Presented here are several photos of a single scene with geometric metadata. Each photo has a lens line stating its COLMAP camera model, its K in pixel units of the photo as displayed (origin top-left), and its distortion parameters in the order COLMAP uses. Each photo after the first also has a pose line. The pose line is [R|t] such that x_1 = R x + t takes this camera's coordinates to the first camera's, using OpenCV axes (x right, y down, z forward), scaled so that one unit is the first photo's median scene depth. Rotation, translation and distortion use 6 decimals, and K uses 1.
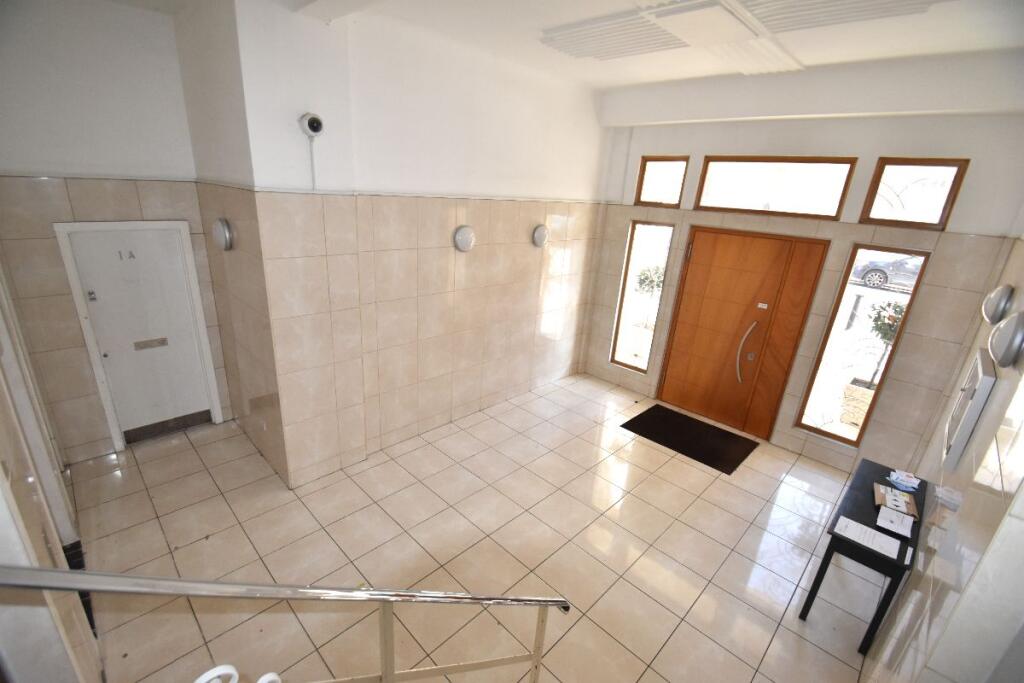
lens RADIAL K [[447.3, 0, 508.7], [0, 447.3, 341.5], [0, 0, 1]] dist [0.000018, -0.000298]
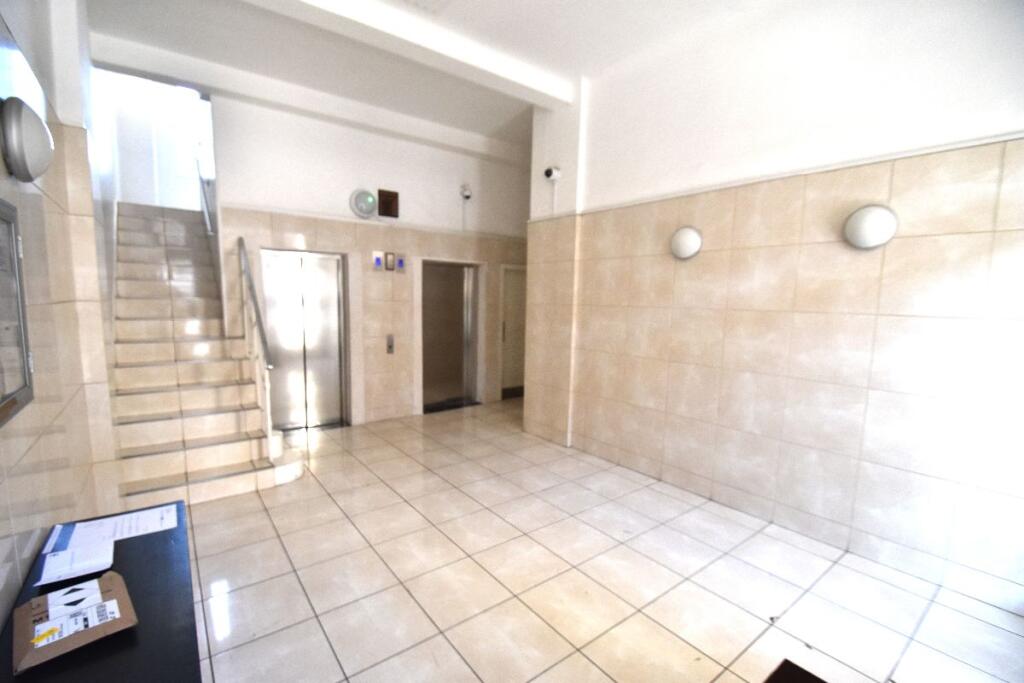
lens RADIAL K [[447.3, 0, 507.4], [0, 447.3, 347.1], [0, 0, 1]] dist [0.000018, -0.000298]
pose [[-0.139150, 0.030079, -0.989814, 0.725989], [-0.358088, 0.930373, 0.078613, -0.001514], [0.923261, 0.365380, -0.118691, 0.828492]]
